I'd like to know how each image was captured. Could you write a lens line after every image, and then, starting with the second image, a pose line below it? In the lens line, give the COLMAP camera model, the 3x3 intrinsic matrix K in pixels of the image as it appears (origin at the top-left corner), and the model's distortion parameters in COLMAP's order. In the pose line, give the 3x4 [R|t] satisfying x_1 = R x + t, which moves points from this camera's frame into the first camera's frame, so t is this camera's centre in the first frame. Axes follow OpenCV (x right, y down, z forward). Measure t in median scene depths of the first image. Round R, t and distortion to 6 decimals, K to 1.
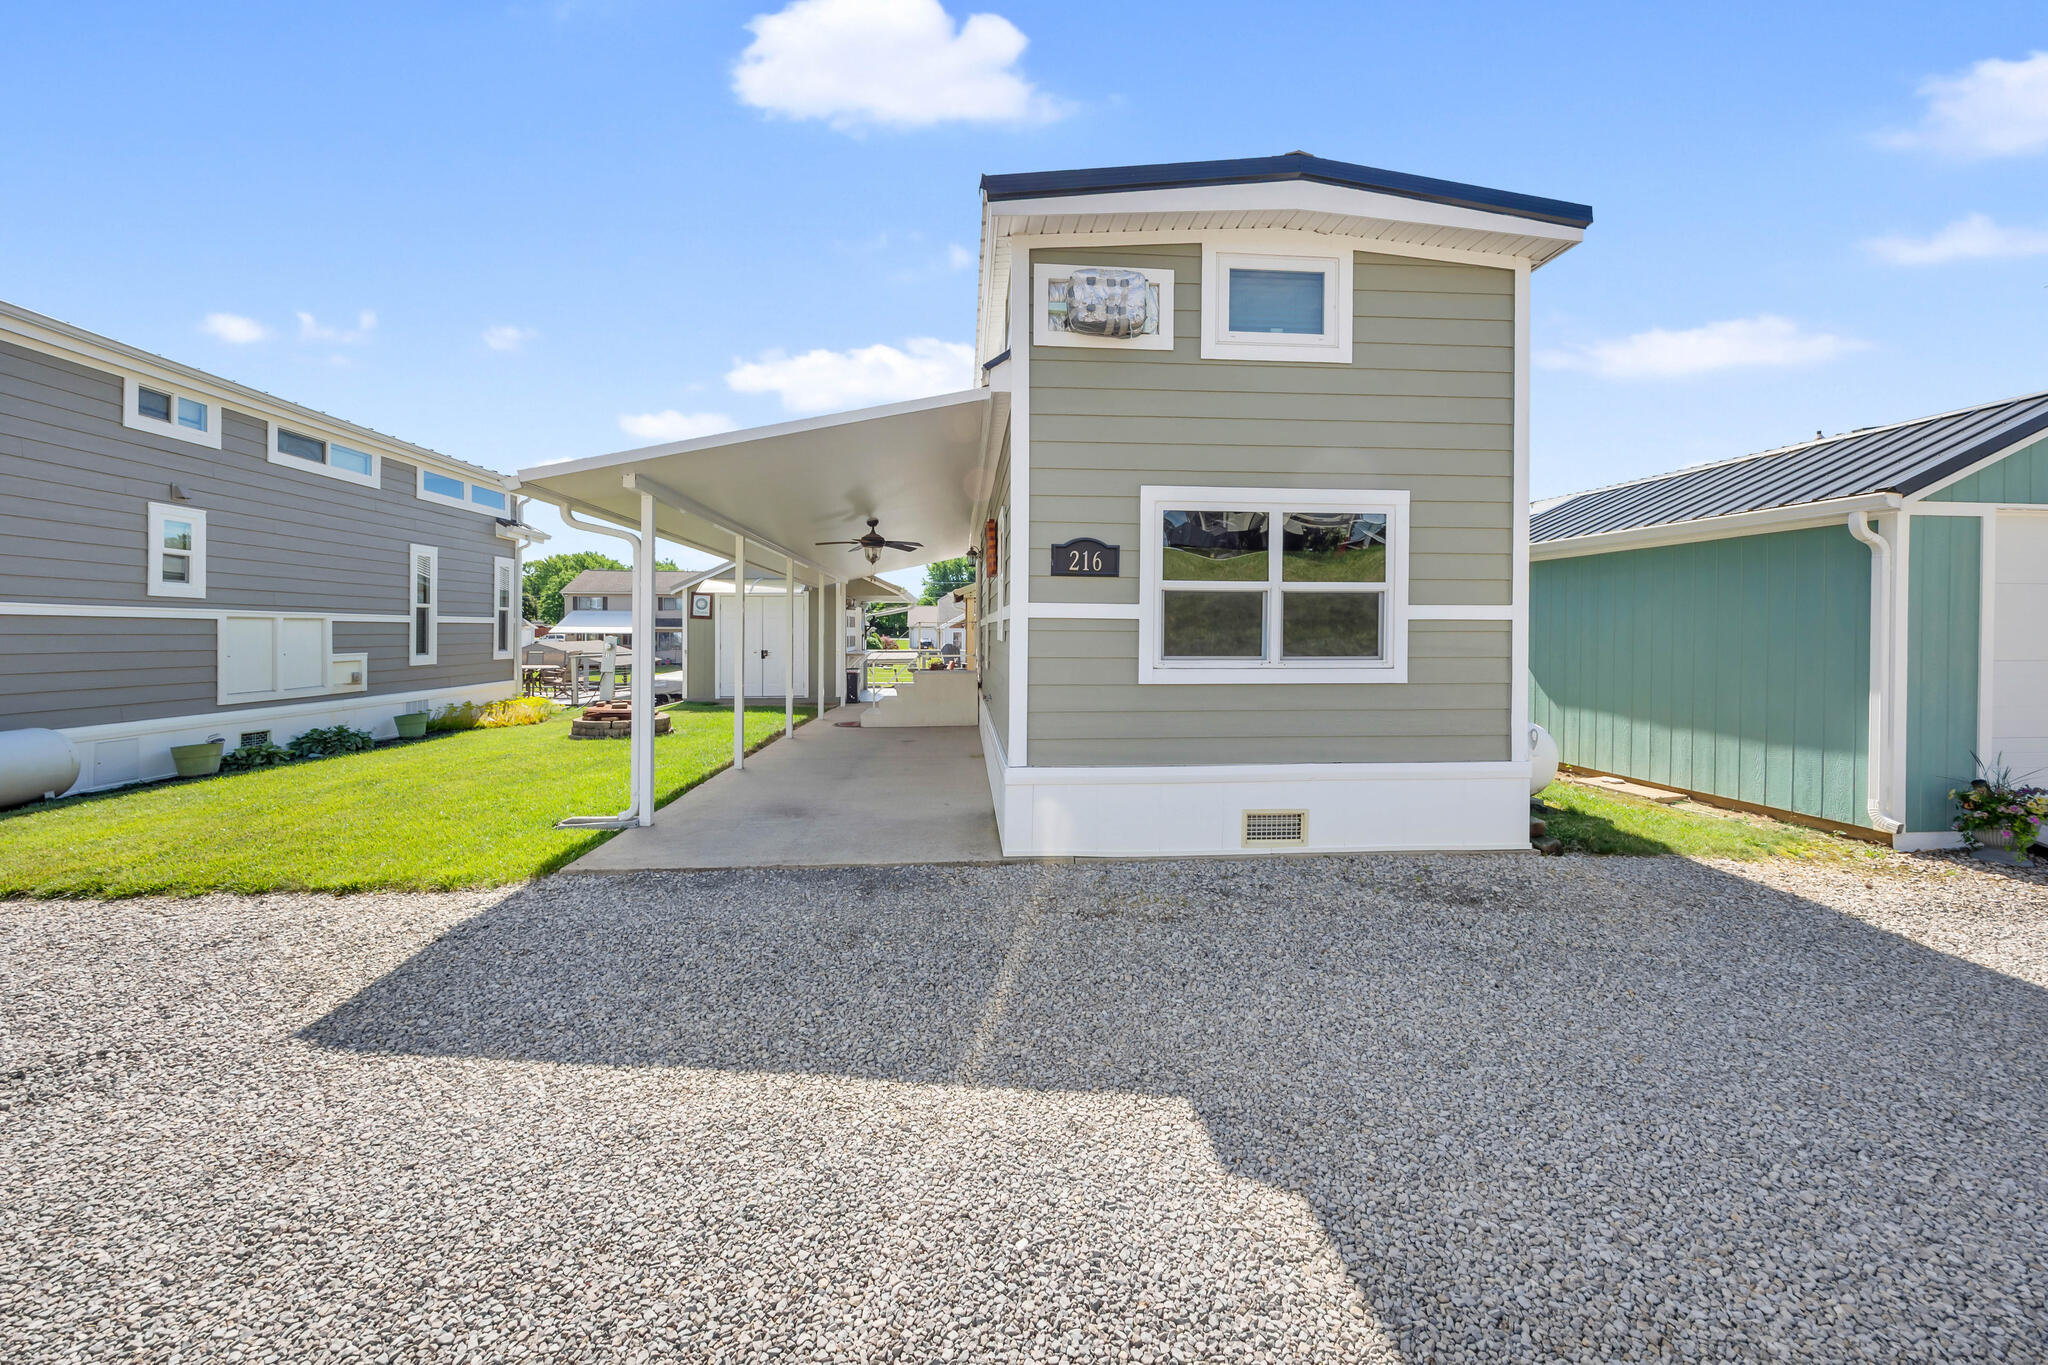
lens RADIAL K [[795.5, 0, 1003.2], [0, 795.5, 646.5], [0, 0, 1]] dist [-0.000941, -0.000088]
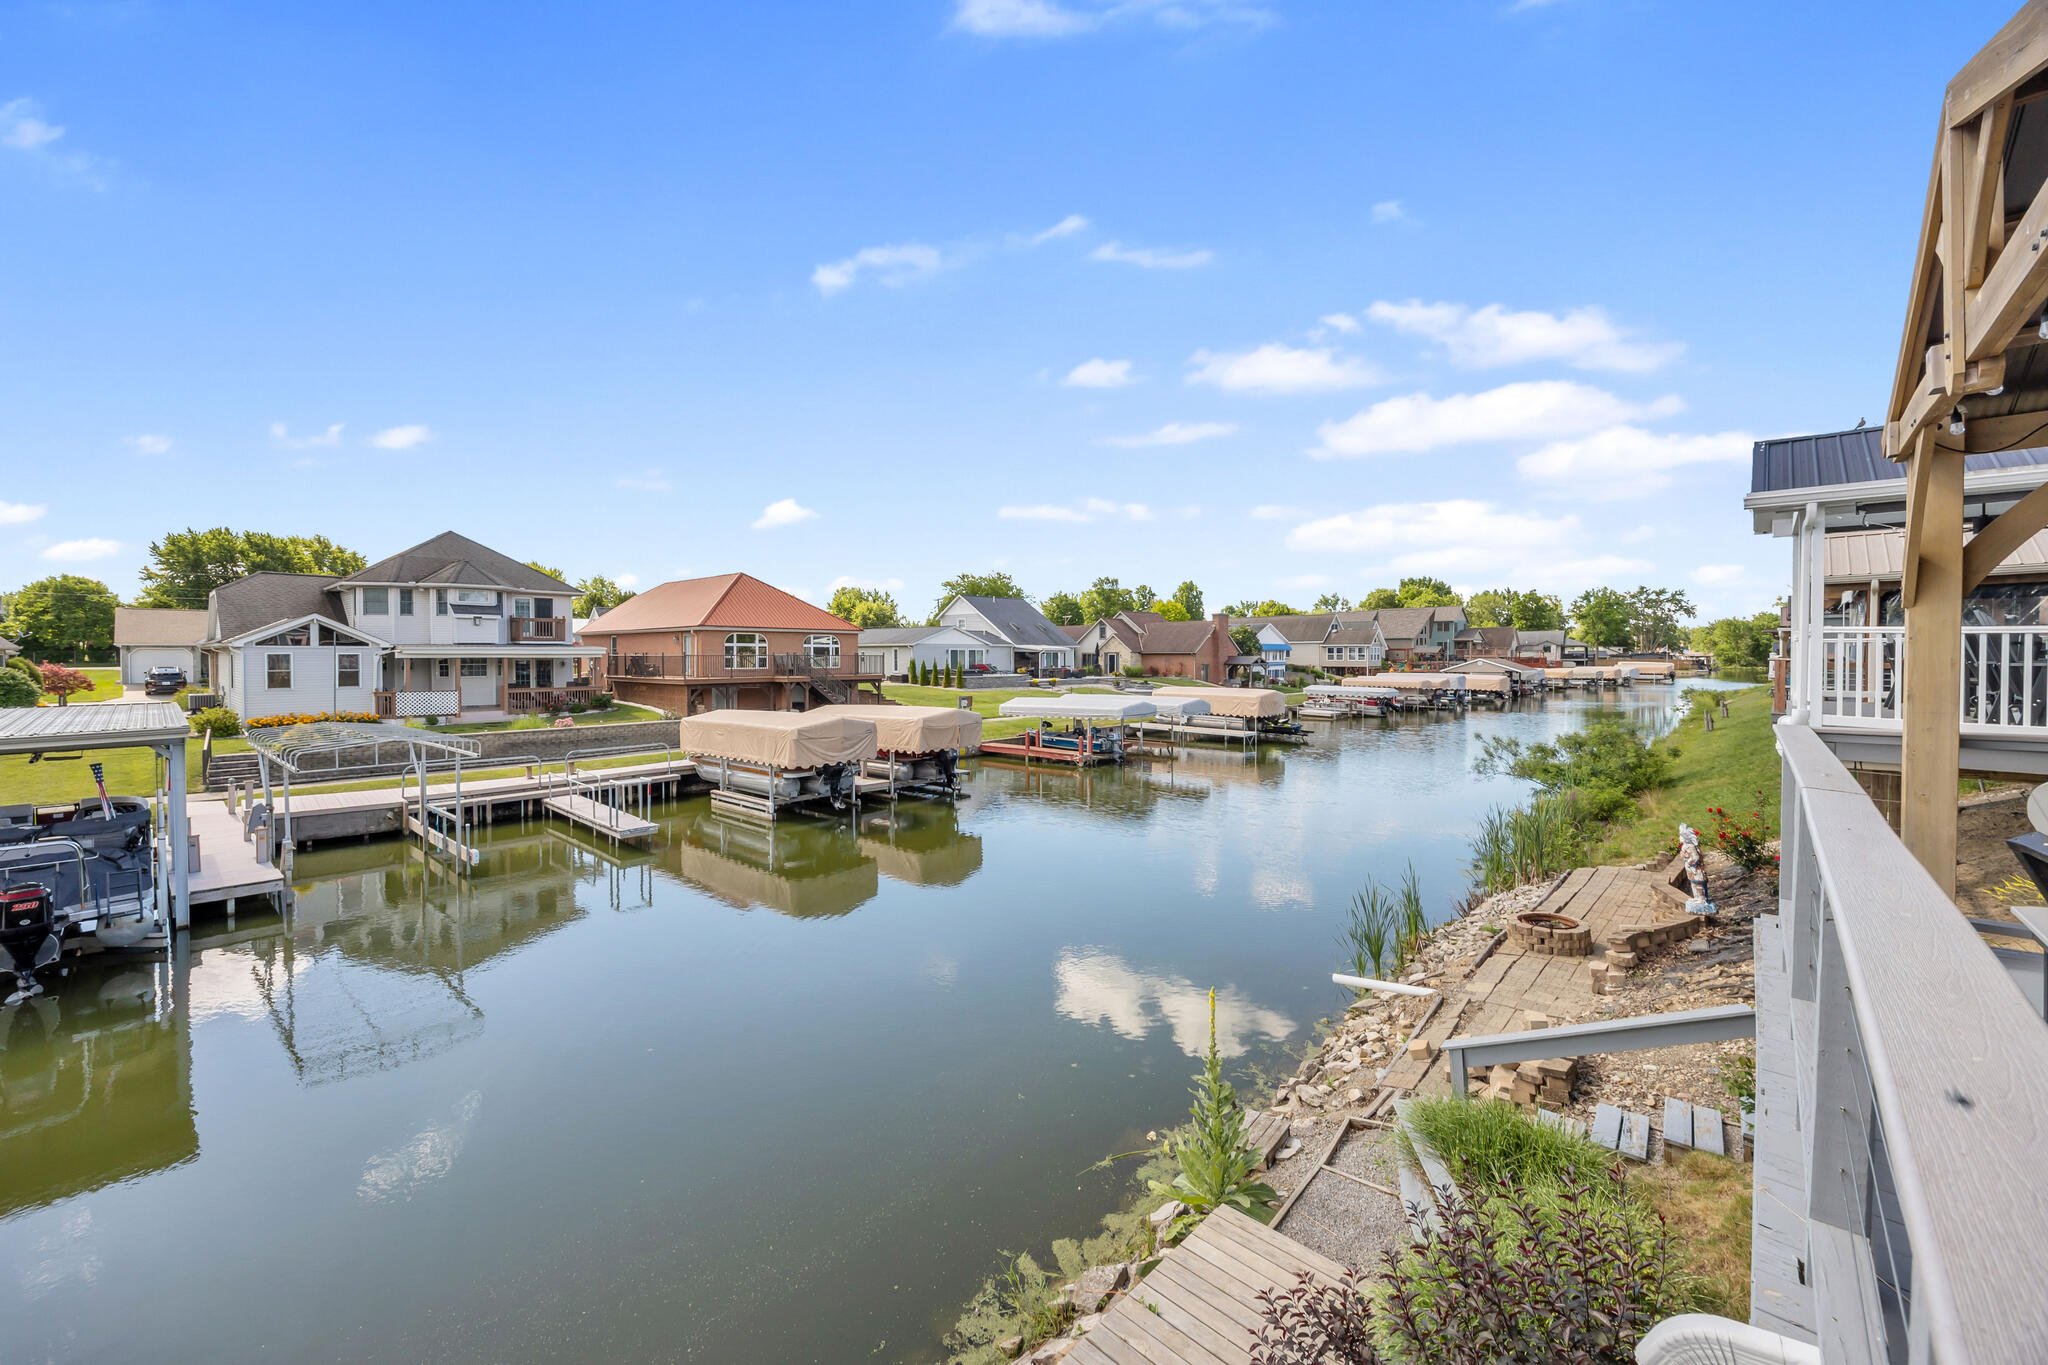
lens RADIAL K [[785.4, 0, 1015.6], [0, 785.4, 676.2], [0, 0, 1]] dist [-0.002486, 0.000229]
pose [[0.738922, -0.020441, 0.673481, -0.314086], [0.015154, 0.999791, 0.013718, -0.028736], [-0.673620, 0.000069, 0.739078, 2.267570]]
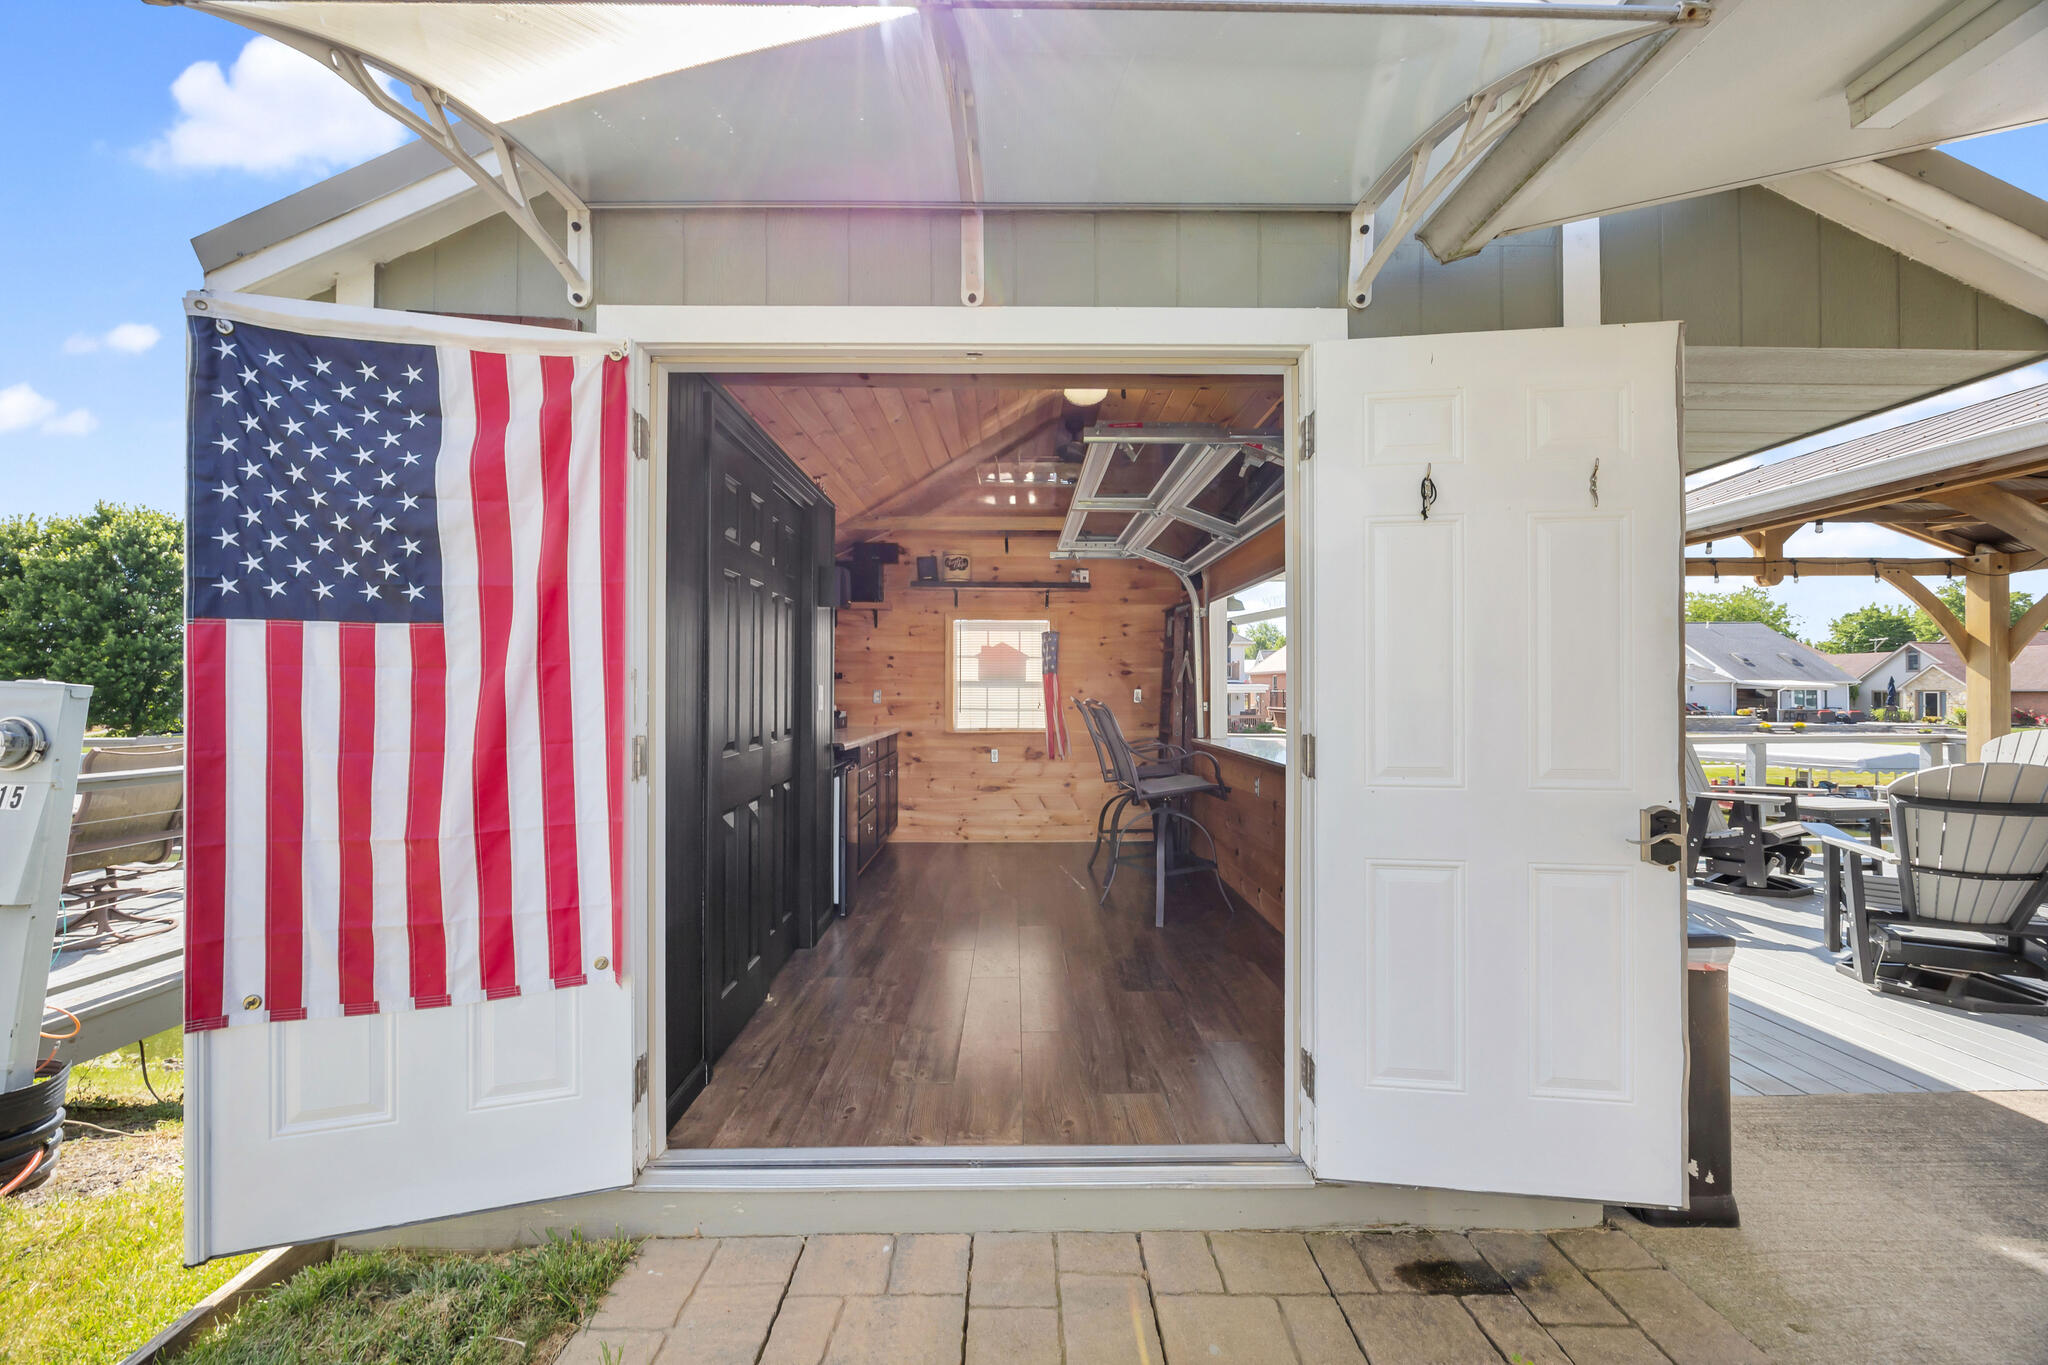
lens RADIAL K [[779.4, 0, 1024.0], [0, 779.4, 682.5], [0, 0, 1]] dist [-0.002206, -0.000437]
pose [[0.998941, 0.000746, -0.046009, -0.501191], [-0.002142, 0.999538, -0.030306, -0.012819], [0.045965, 0.030373, 0.998481, 1.544614]]
